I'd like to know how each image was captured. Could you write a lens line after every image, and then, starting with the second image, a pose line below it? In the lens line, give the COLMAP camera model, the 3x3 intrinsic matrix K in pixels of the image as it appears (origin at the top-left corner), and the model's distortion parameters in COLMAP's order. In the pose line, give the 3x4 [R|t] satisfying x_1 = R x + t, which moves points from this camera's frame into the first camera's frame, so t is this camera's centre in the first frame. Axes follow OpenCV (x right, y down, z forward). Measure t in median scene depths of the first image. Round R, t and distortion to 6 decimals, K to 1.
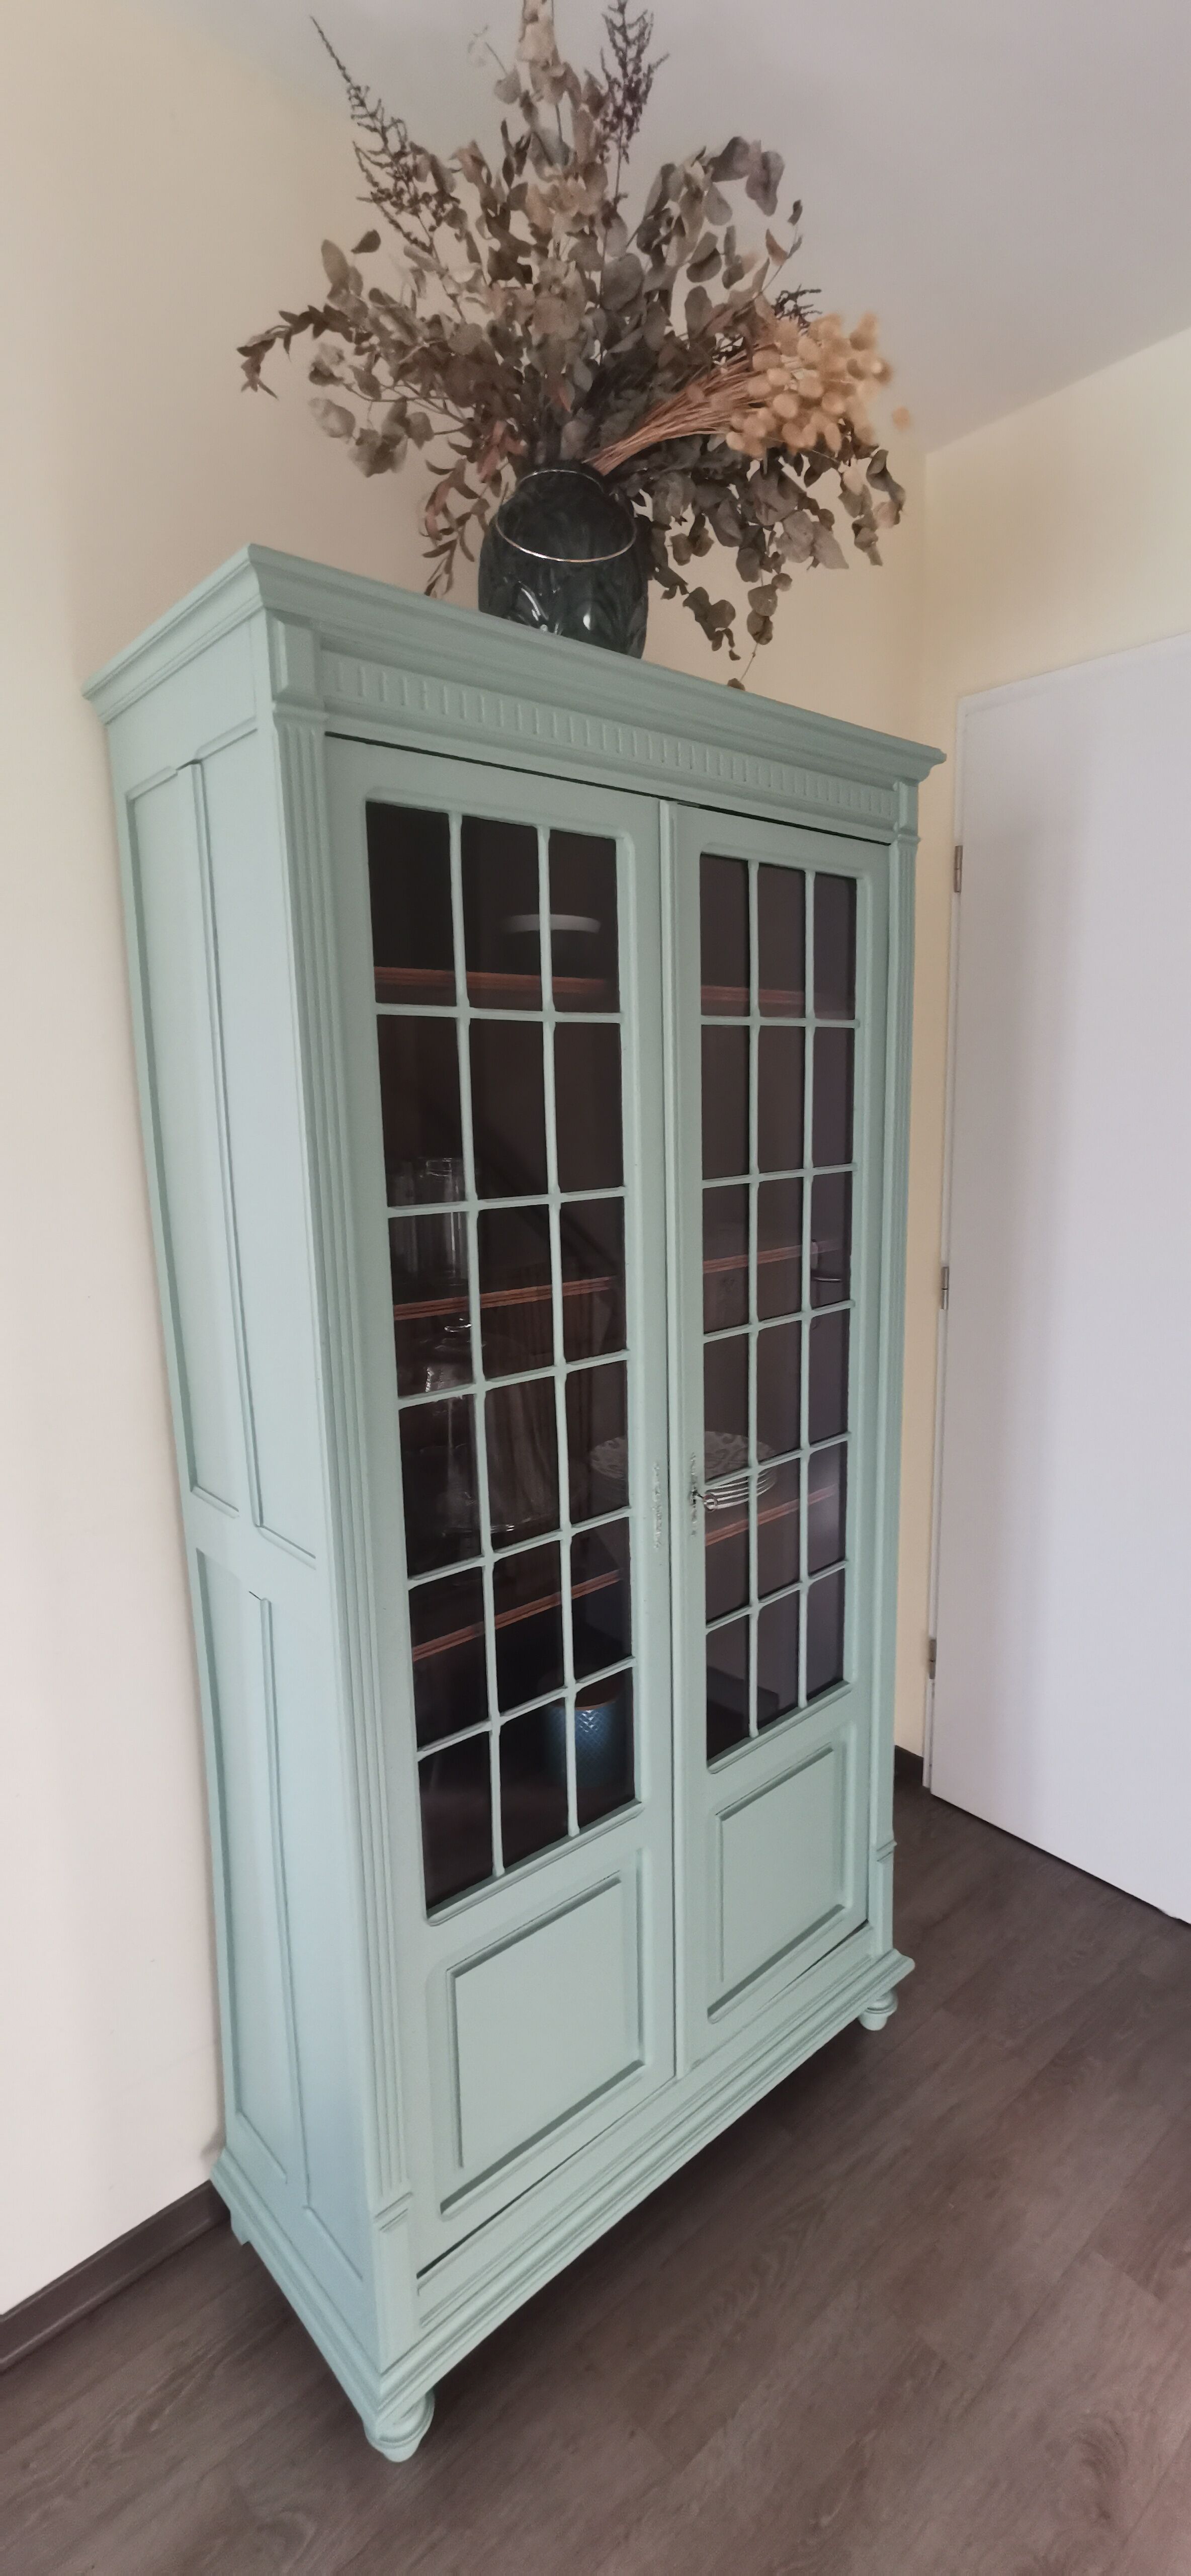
lens RADIAL K [[1181.7, 0, 595.5], [0, 1181.7, 1288.0], [0, 0, 1]] dist [-0.003047, 0.000805]
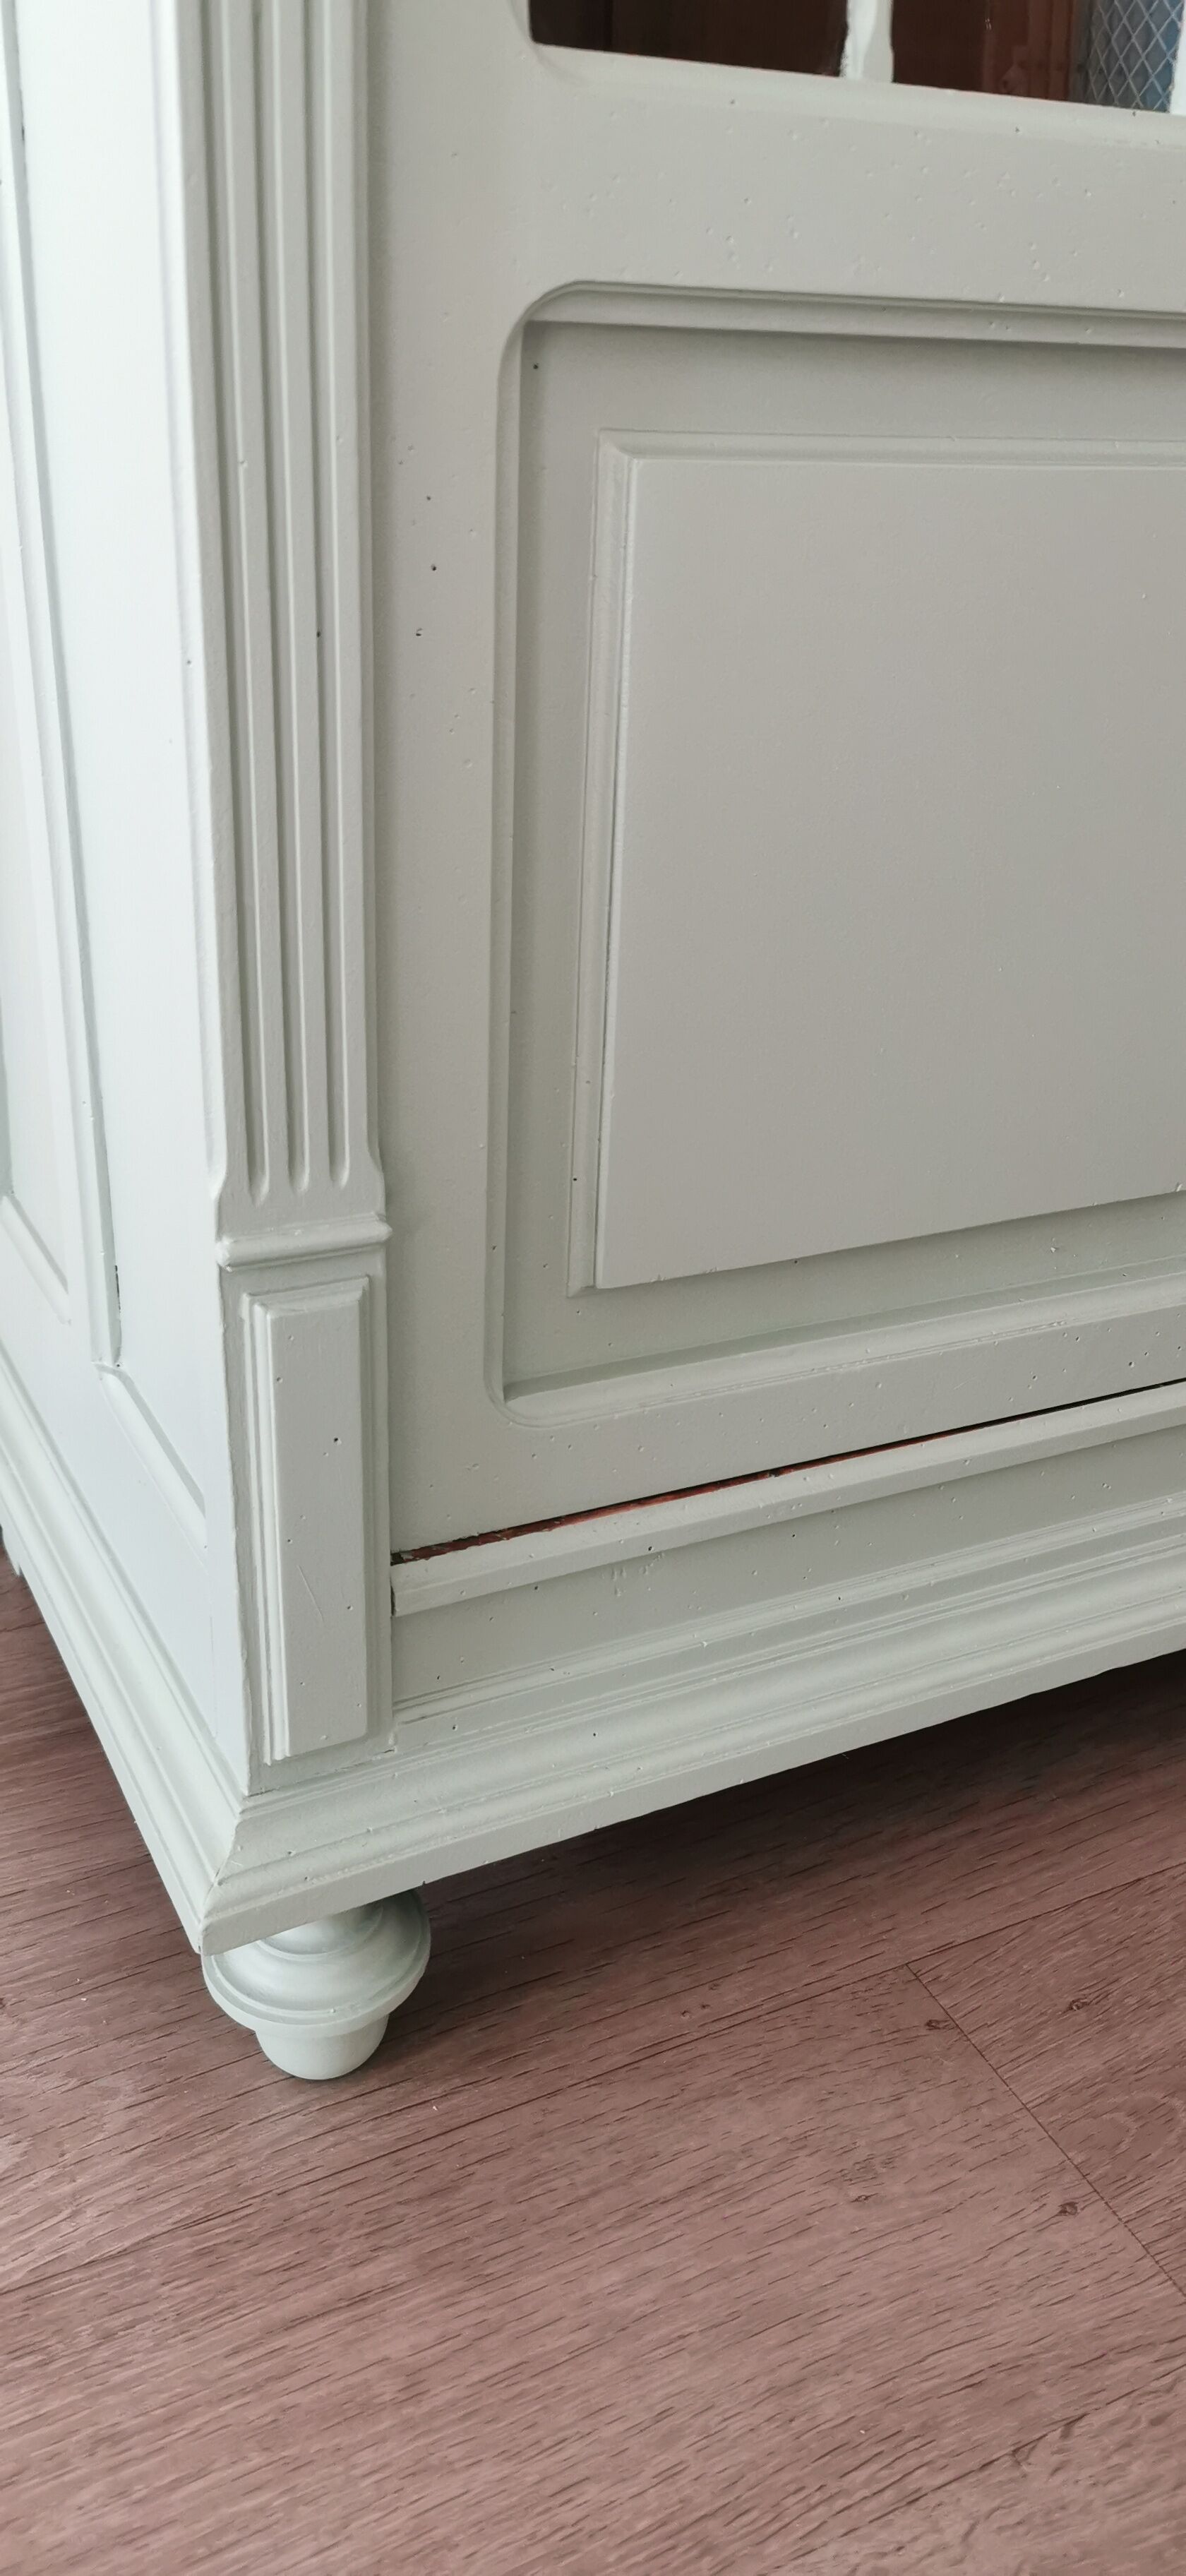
lens RADIAL K [[2108.4, 0, 593.0], [0, 2108.4, 1288.0], [0, 0, 1]] dist [0.010749, 0.003691]
pose [[0.961208, 0.171419, -0.216087, -0.007952], [-0.108640, 0.955390, 0.274641, 0.622770], [0.253526, -0.240511, 0.936952, 0.535136]]
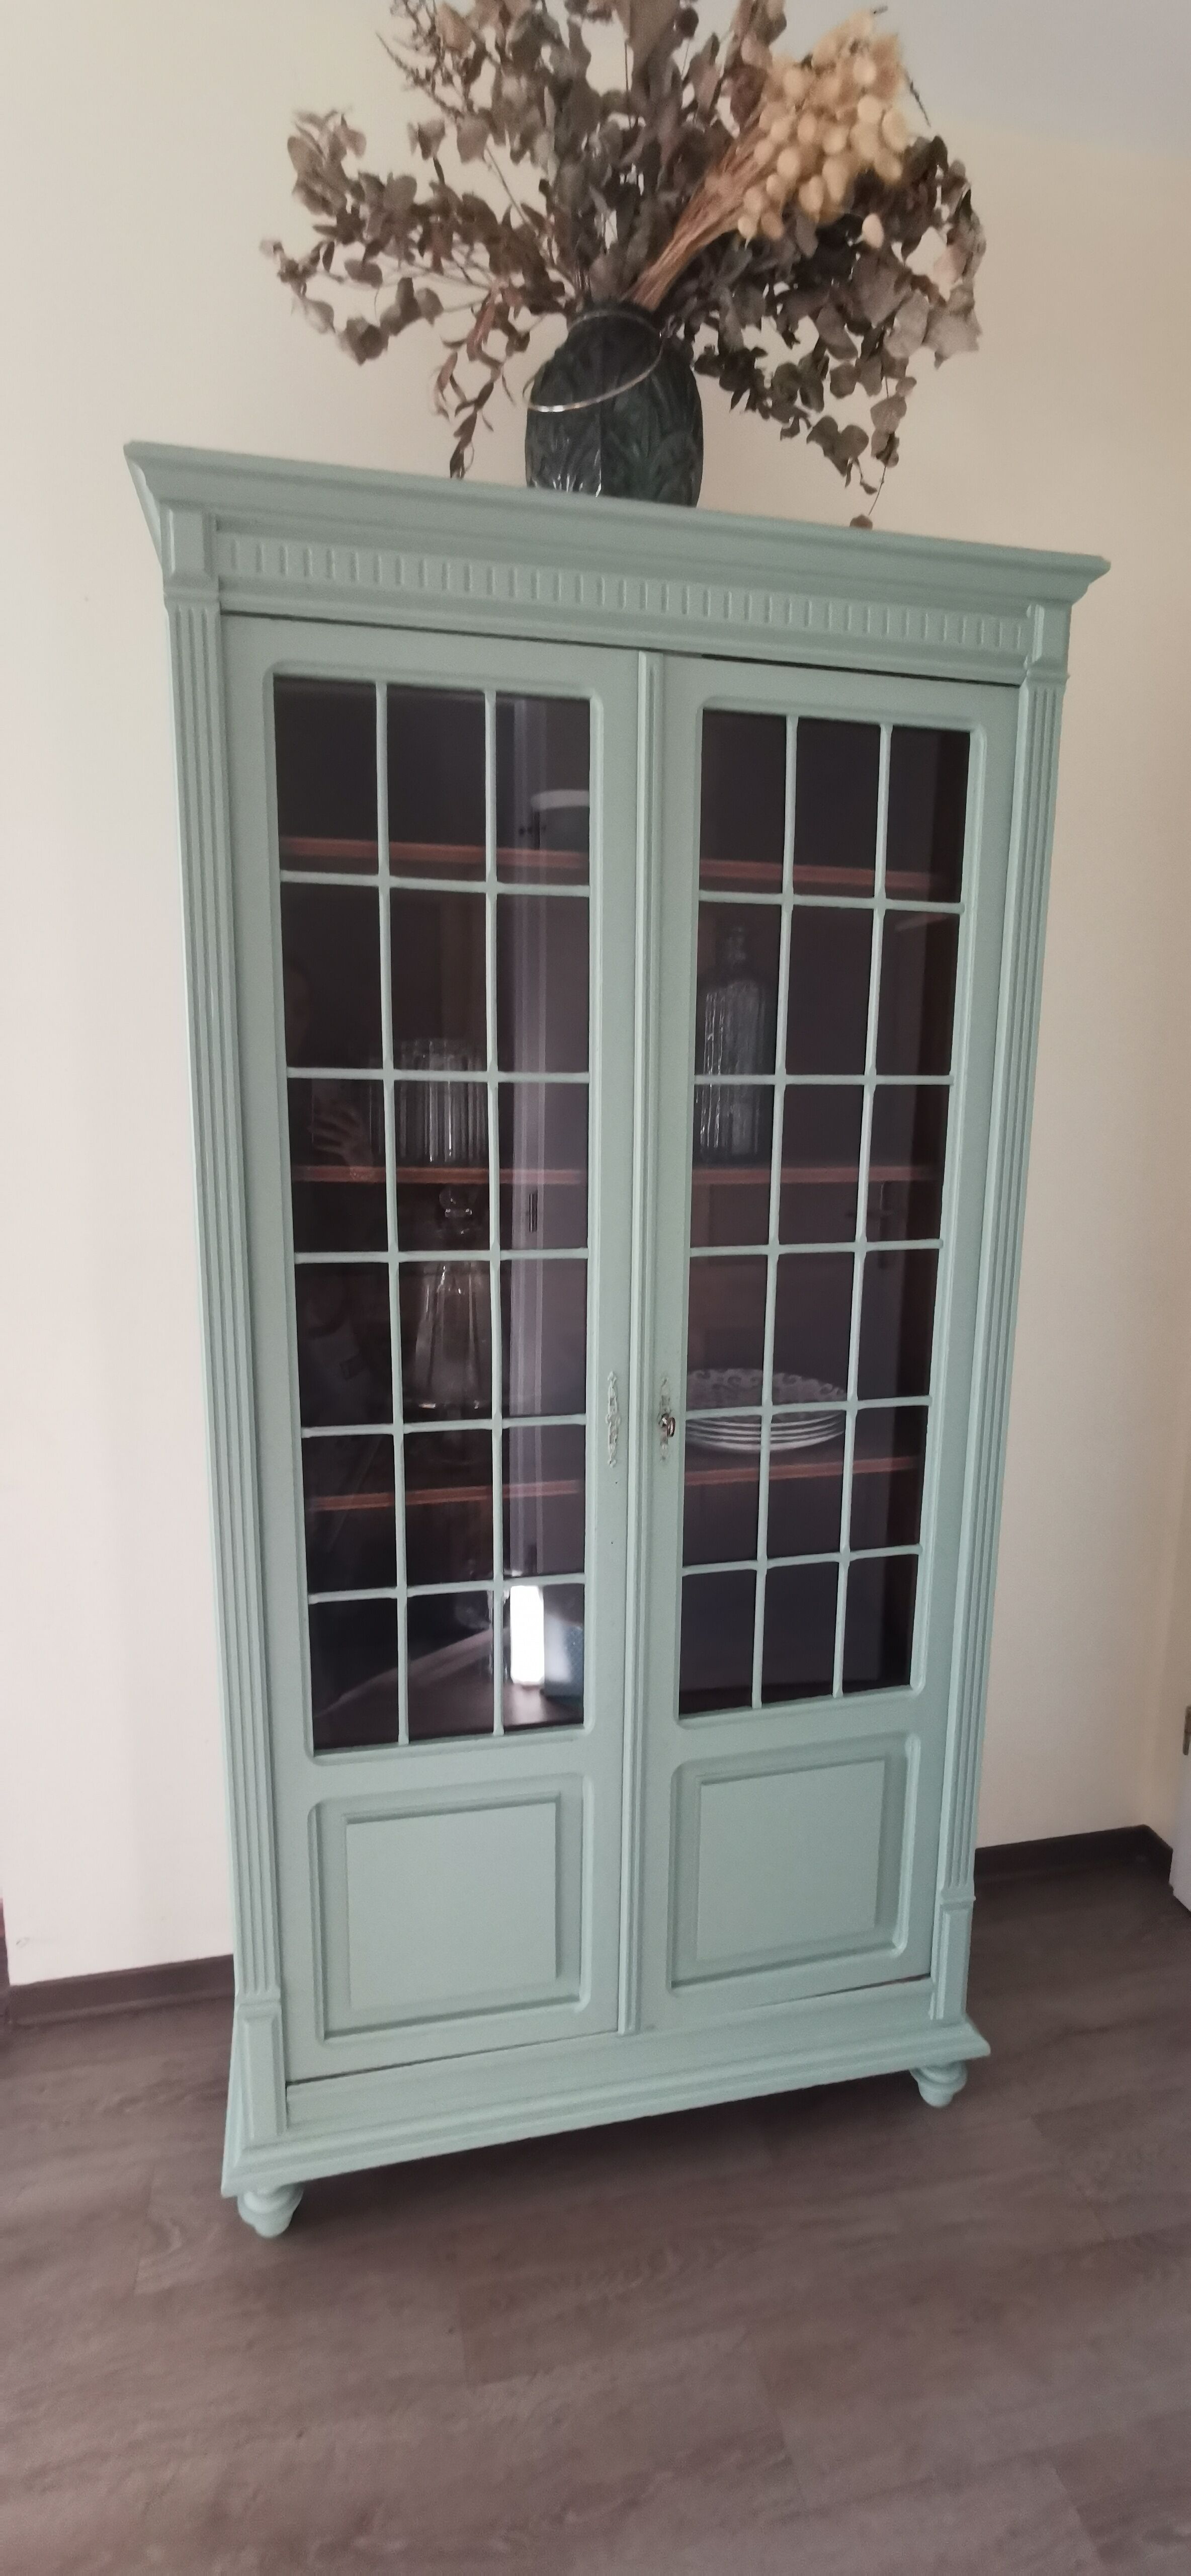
lens RADIAL K [[1176.6, 0, 595.5], [0, 1176.6, 1288.0], [0, 0, 1]] dist [-0.008486, 0.001306]
pose [[0.871749, 0.125502, -0.473607, 0.494856], [-0.117342, 0.991984, 0.046880, 0.038339], [0.475694, 0.014706, 0.879488, 0.176816]]
